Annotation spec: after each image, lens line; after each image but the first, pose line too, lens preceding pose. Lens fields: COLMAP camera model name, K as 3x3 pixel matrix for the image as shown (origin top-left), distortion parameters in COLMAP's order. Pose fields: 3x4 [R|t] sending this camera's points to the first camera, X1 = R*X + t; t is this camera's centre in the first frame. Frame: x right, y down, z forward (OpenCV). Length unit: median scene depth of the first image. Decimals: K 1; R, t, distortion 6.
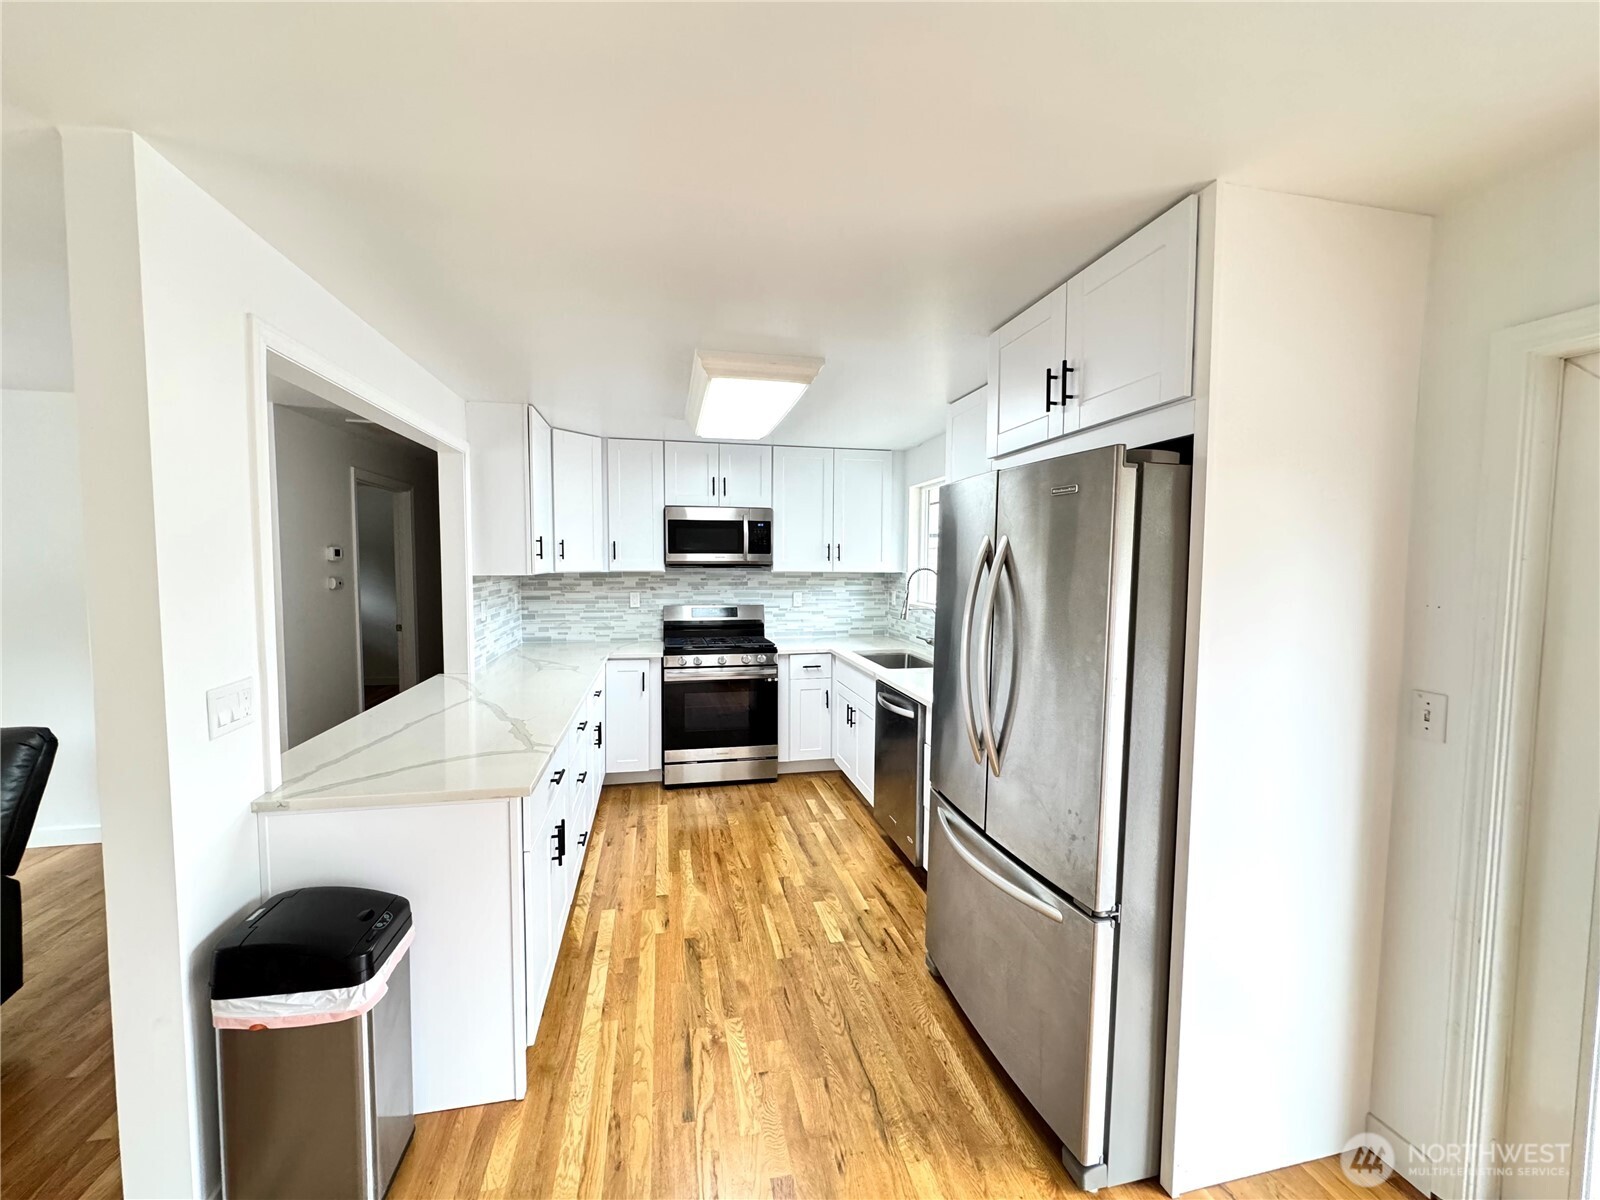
lens RADIAL K [[640.4, 0, 800.0], [0, 640.4, 600.0], [0, 0, 1]] dist [-0.003723, 0.000019]
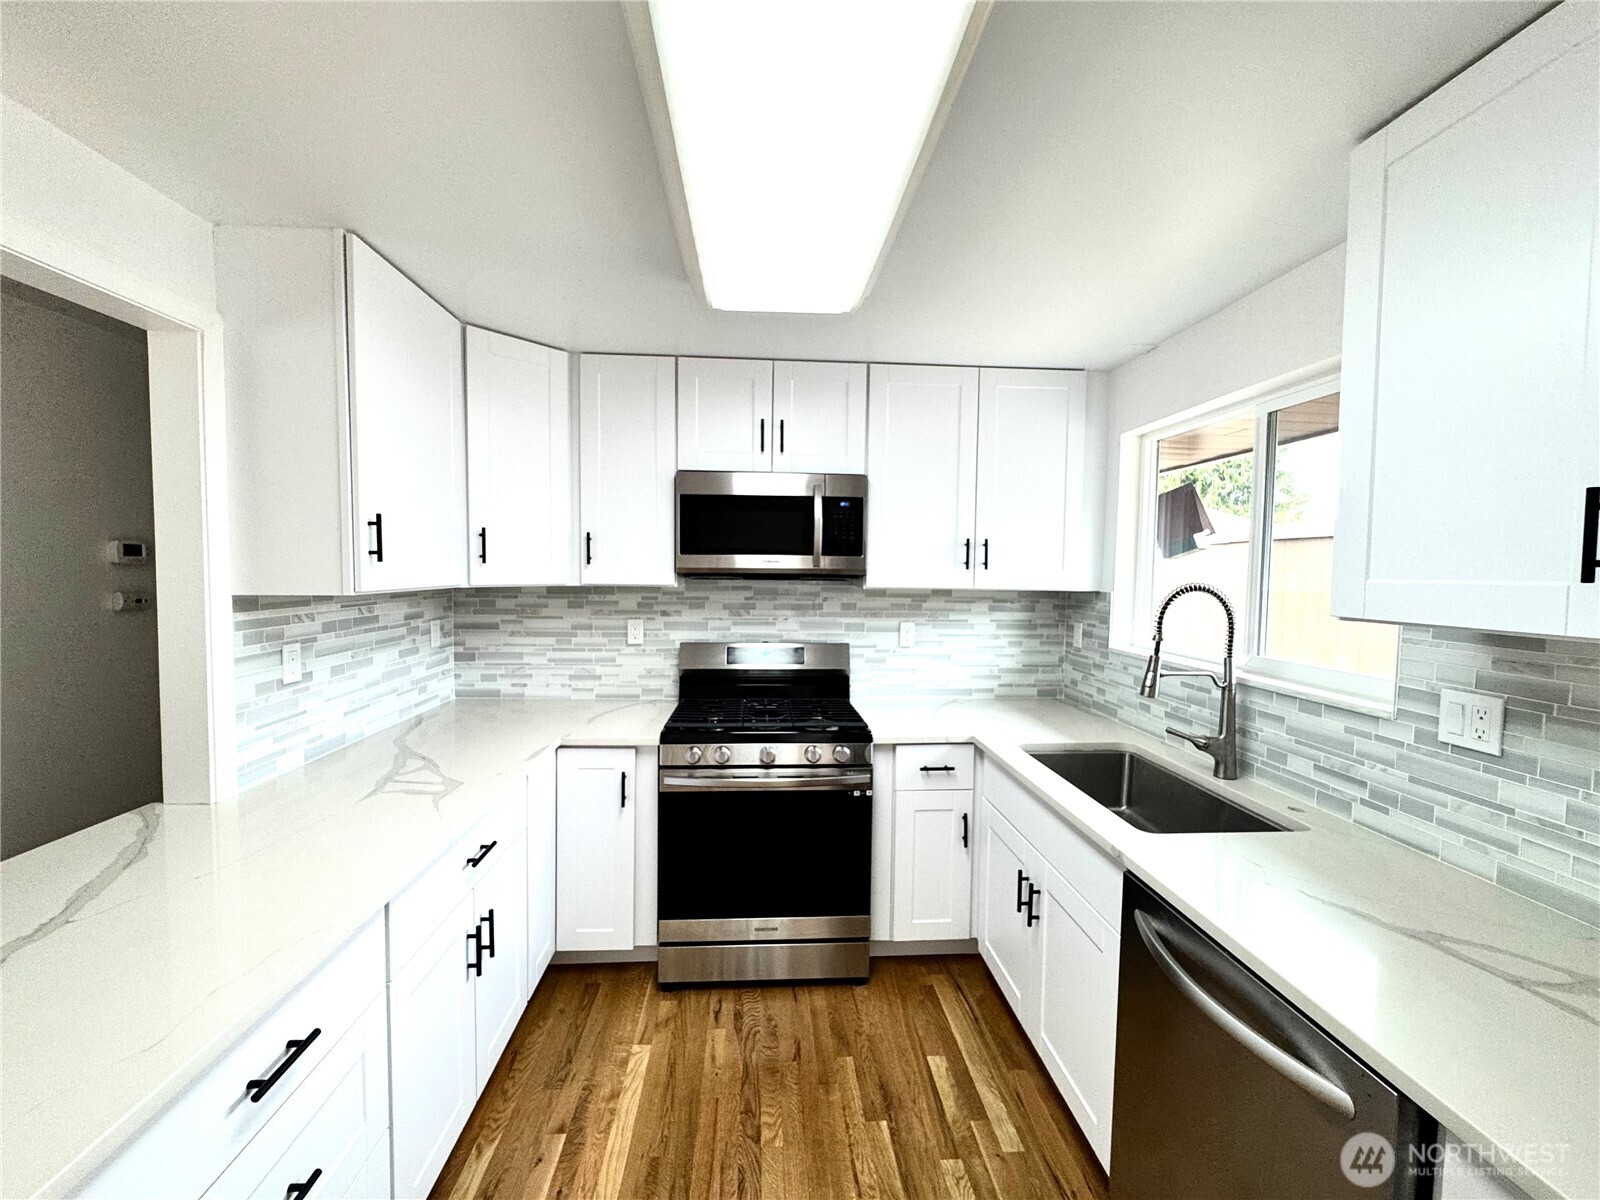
lens RADIAL K [[640.4, 0, 800.0], [0, 640.4, 600.0], [0, 0, 1]] dist [-0.003723, 0.000019]
pose [[0.989520, 0.013720, -0.143744, -0.019165], [-0.015521, 0.999814, -0.011415, -0.026851], [0.143561, 0.013527, 0.989549, 0.445009]]
